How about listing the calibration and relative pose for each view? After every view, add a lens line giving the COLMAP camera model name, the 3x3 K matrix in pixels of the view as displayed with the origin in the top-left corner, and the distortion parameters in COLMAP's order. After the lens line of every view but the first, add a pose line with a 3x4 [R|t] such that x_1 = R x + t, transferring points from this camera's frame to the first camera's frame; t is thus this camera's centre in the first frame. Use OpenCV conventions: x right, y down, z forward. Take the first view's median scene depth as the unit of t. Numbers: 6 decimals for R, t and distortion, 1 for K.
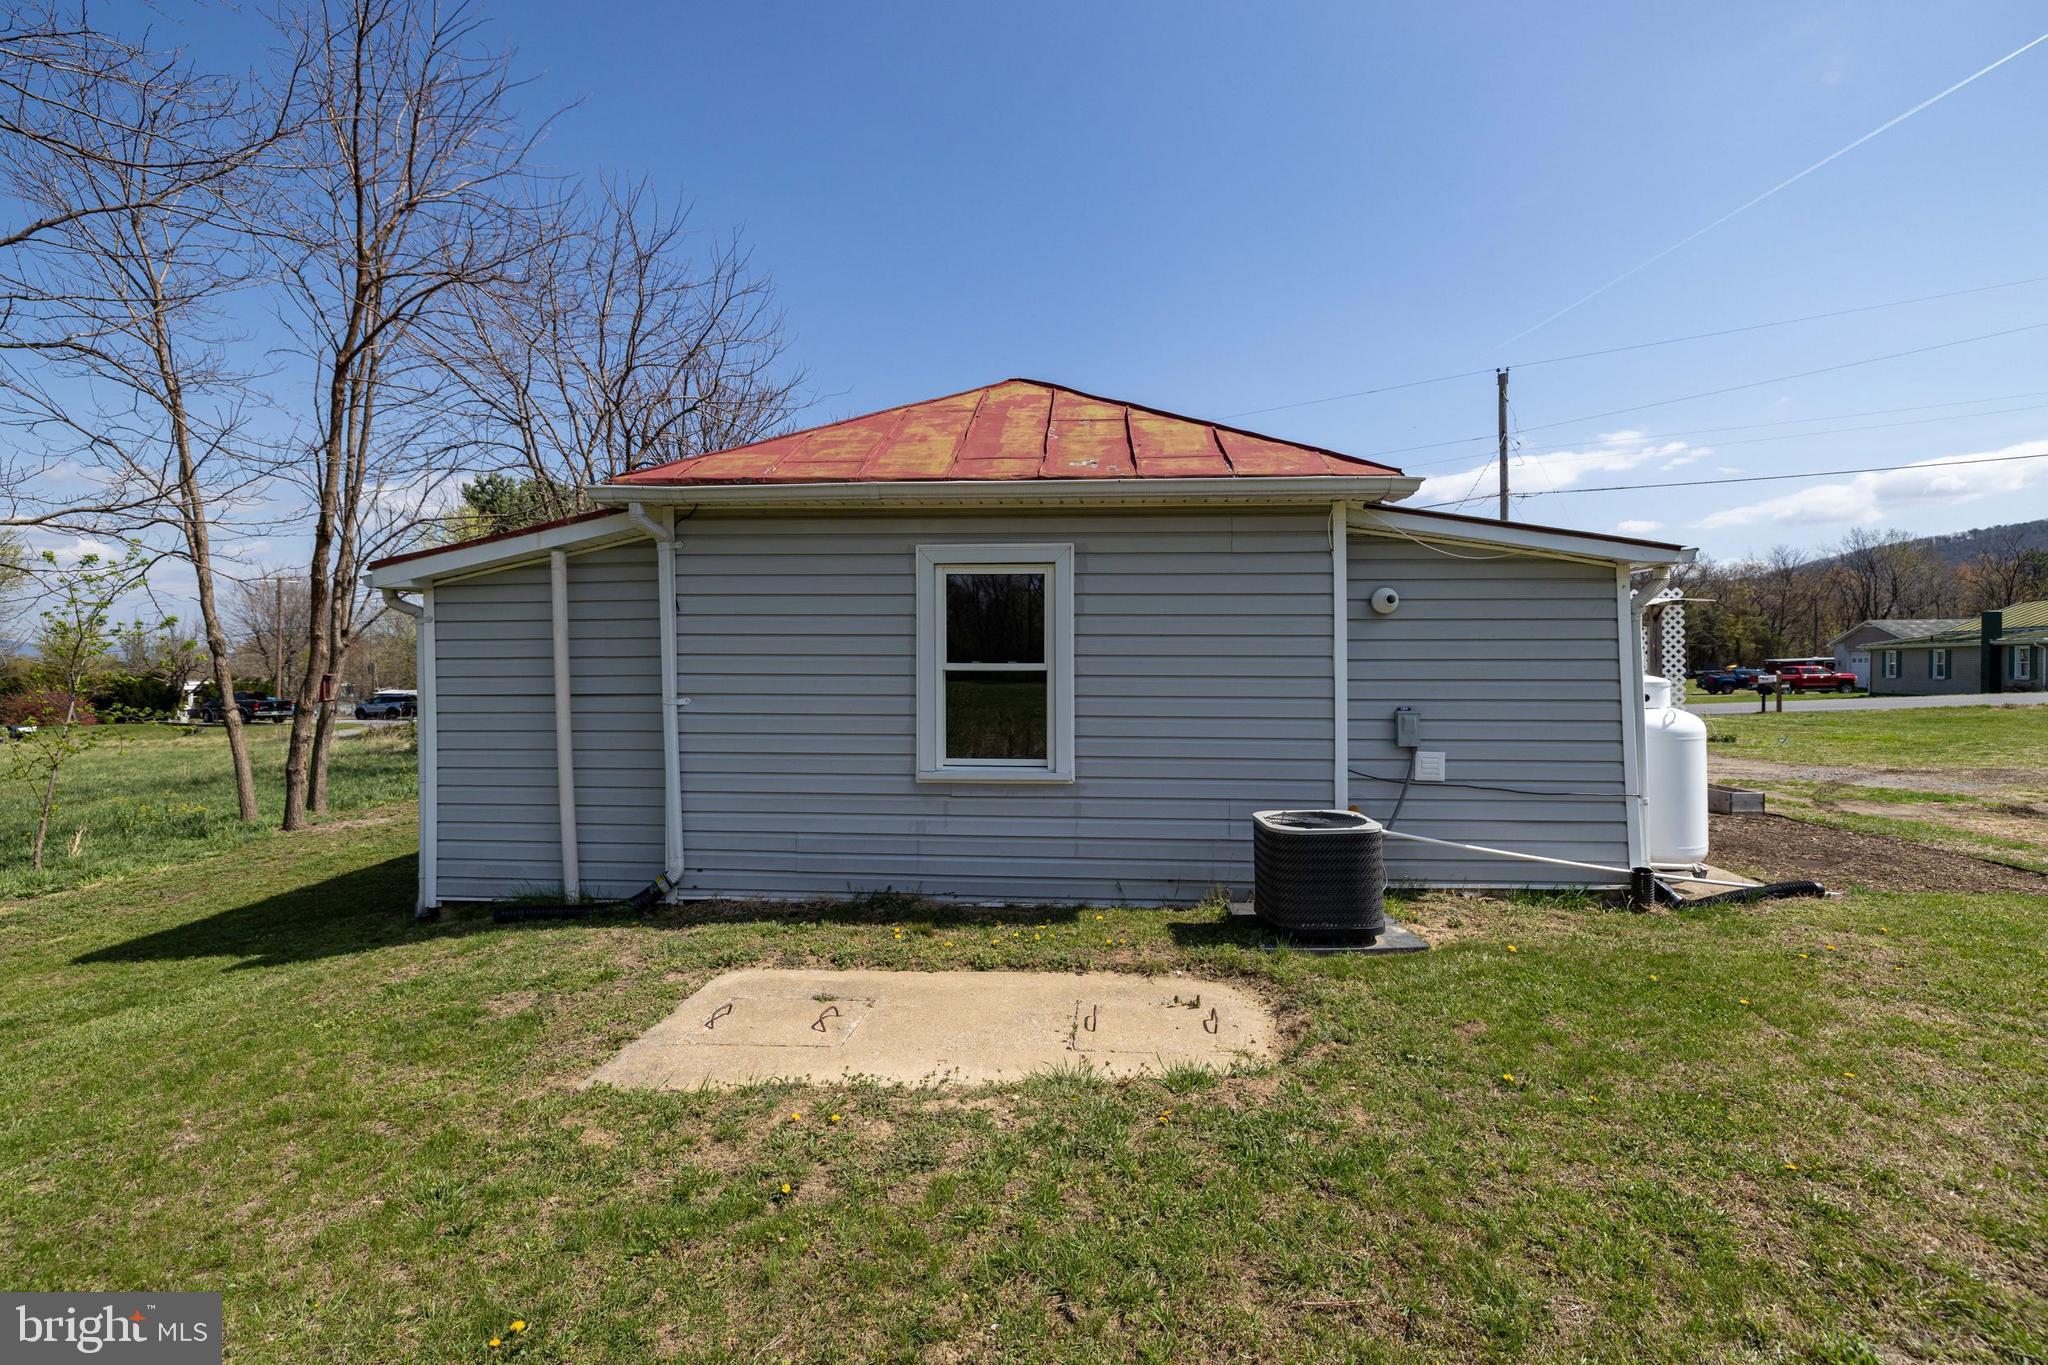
lens RADIAL K [[853.7, 0, 1027.4], [0, 853.7, 670.1], [0, 0, 1]] dist [-0.003236, -0.000067]
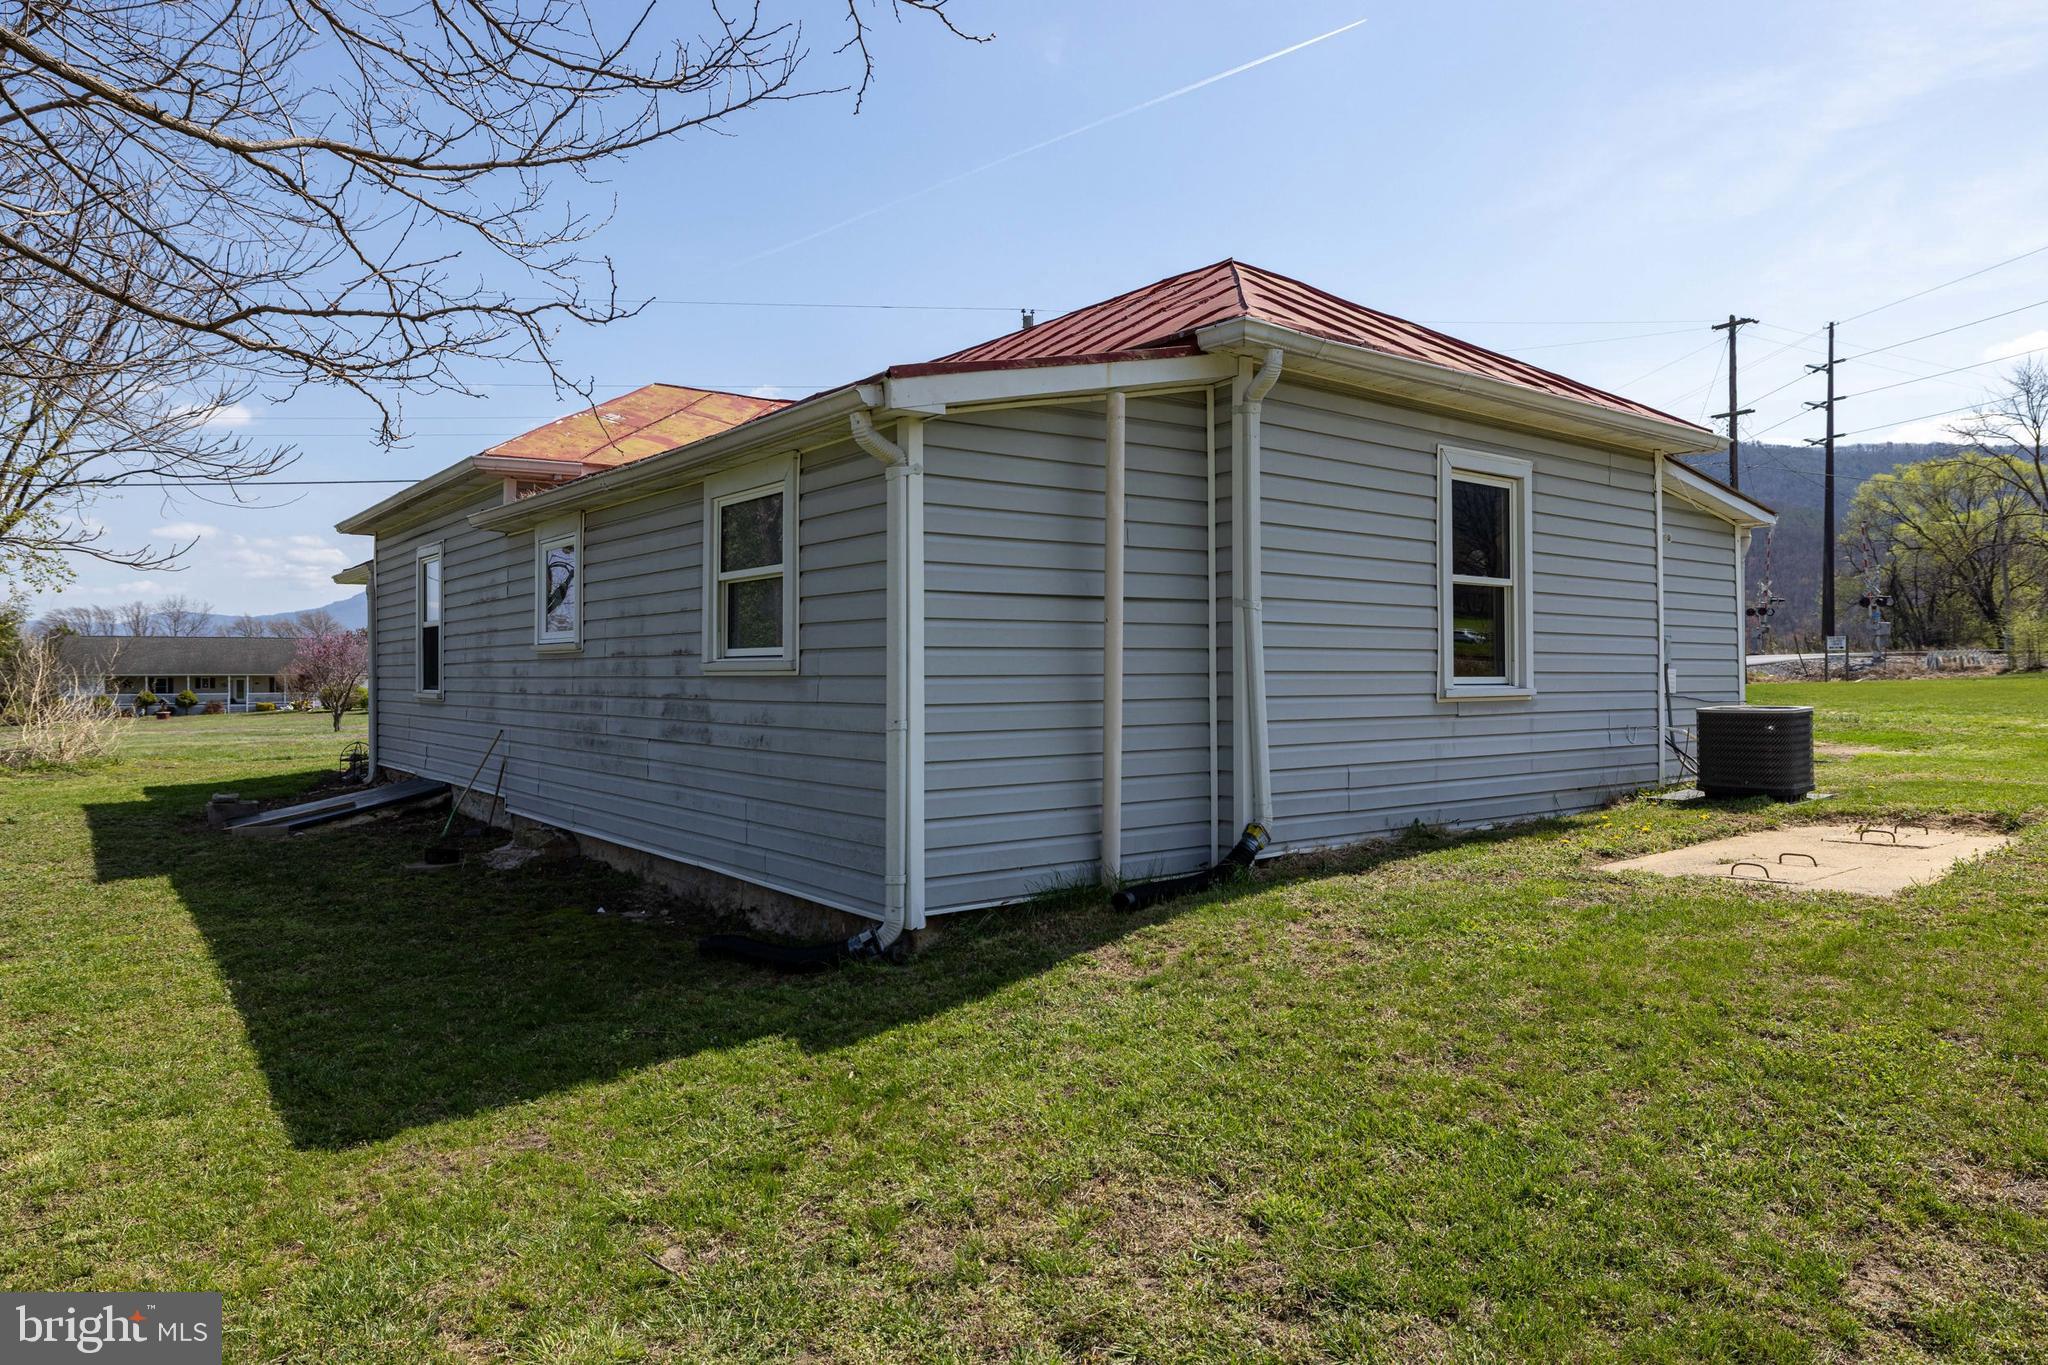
lens RADIAL K [[1249.3, 0, 1025.5], [0, 1249.3, 681.0], [0, 0, 1]] dist [0.007206, 0.004039]
pose [[0.754083, -0.006563, 0.656747, -1.355859], [0.007059, 0.999973, 0.001888, 0.103147], [-0.656741, 0.003213, 0.754109, 0.275352]]
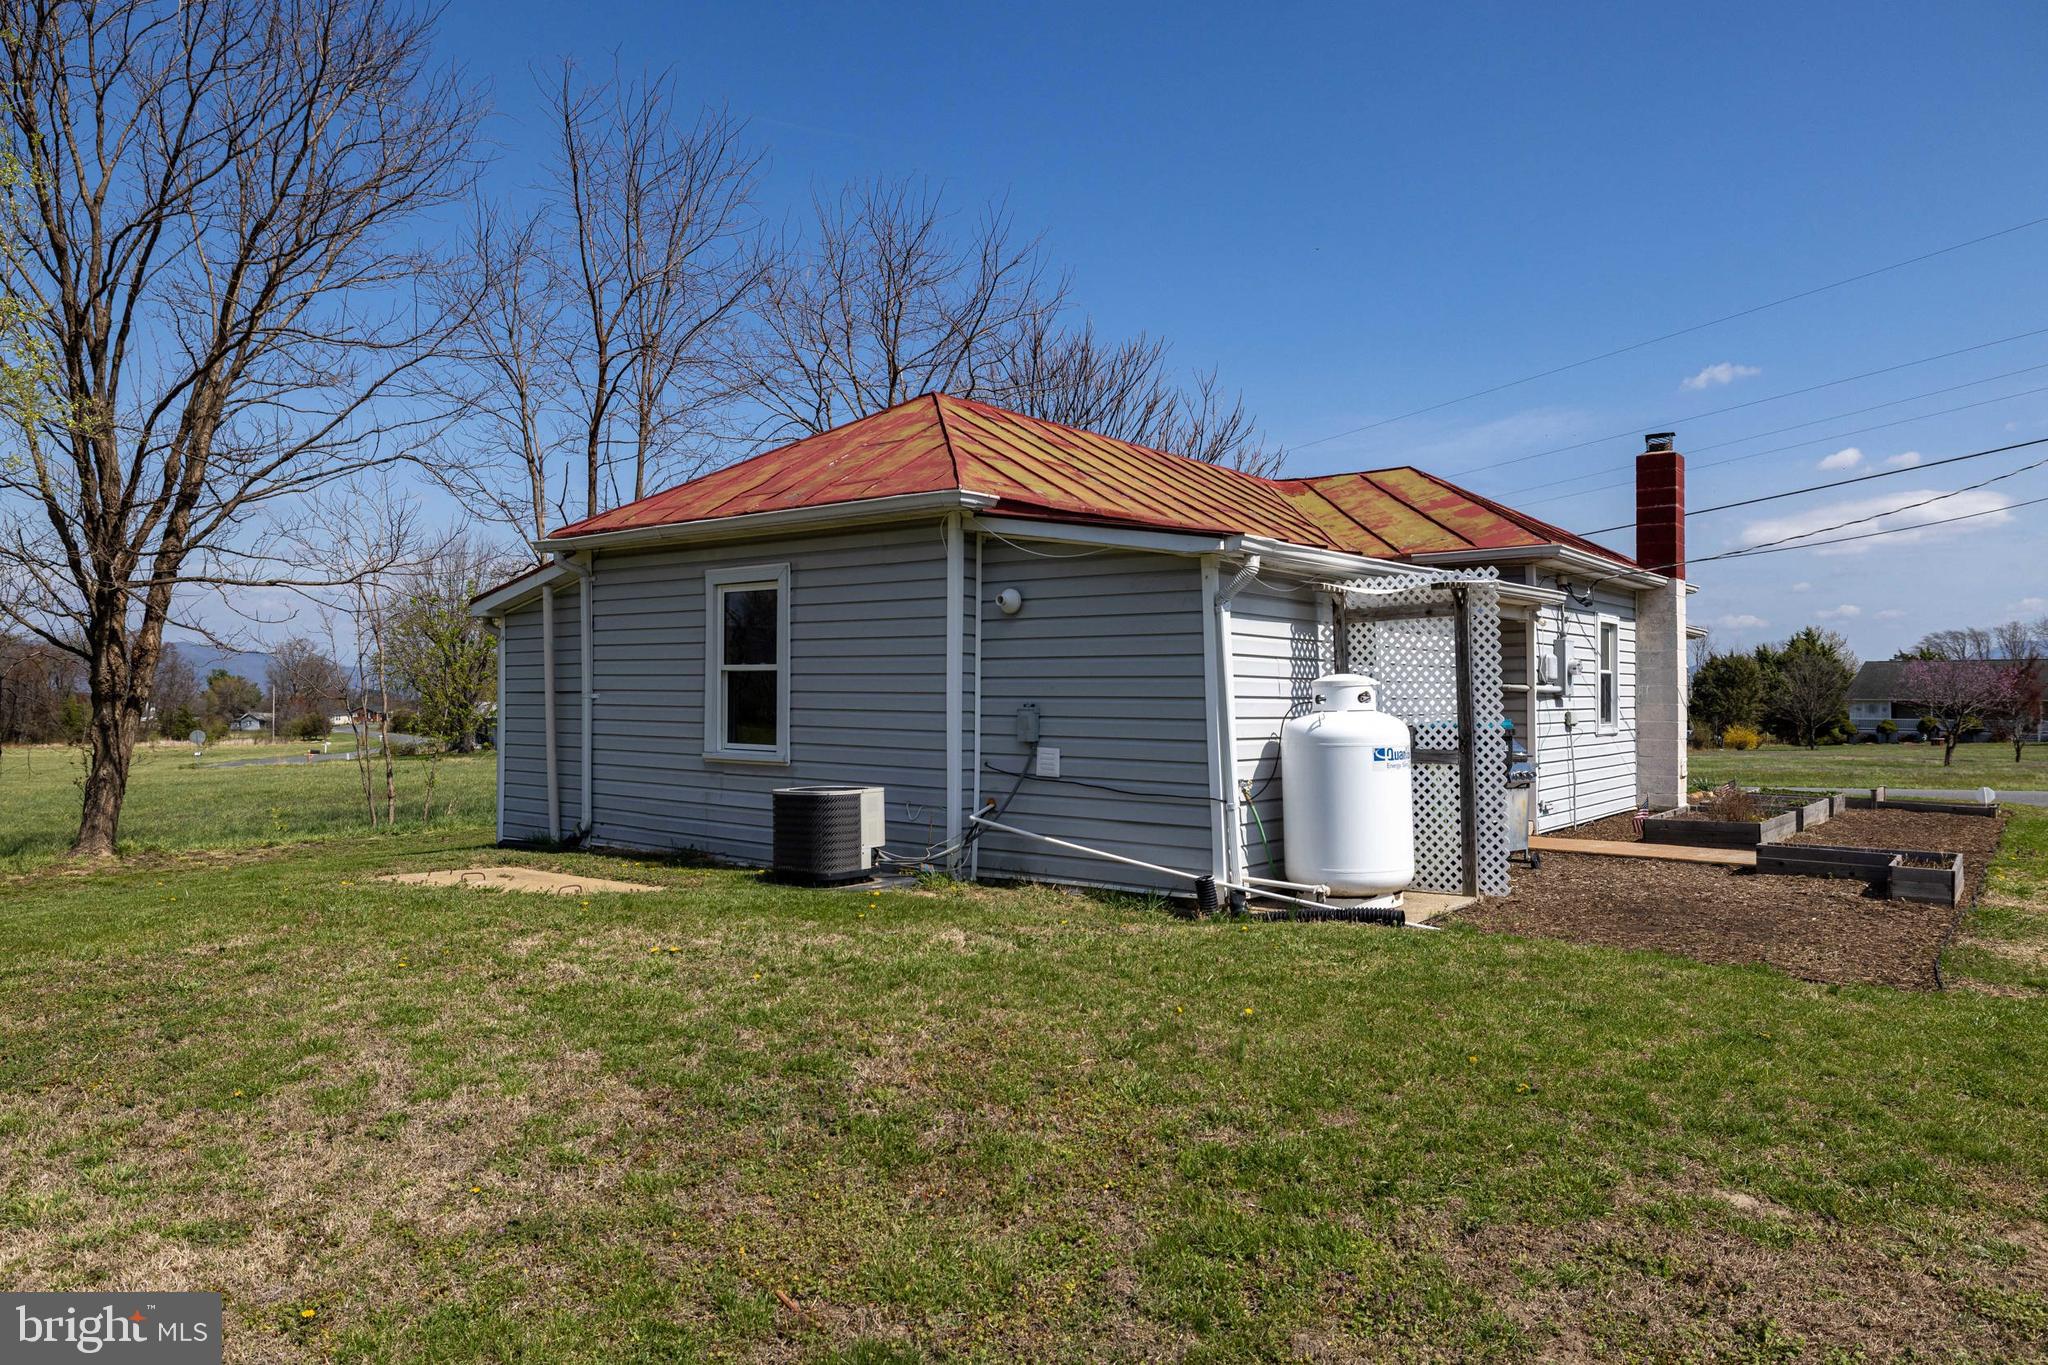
lens RADIAL K [[1249.3, 0, 1007.3], [0, 1249.3, 675.6], [0, 0, 1]] dist [0.007206, 0.004039]
pose [[0.824693, -0.003896, -0.565567, 1.263185], [-0.008382, 0.999782, -0.019111, 0.038171], [0.565519, 0.020501, 0.824481, -0.252219]]
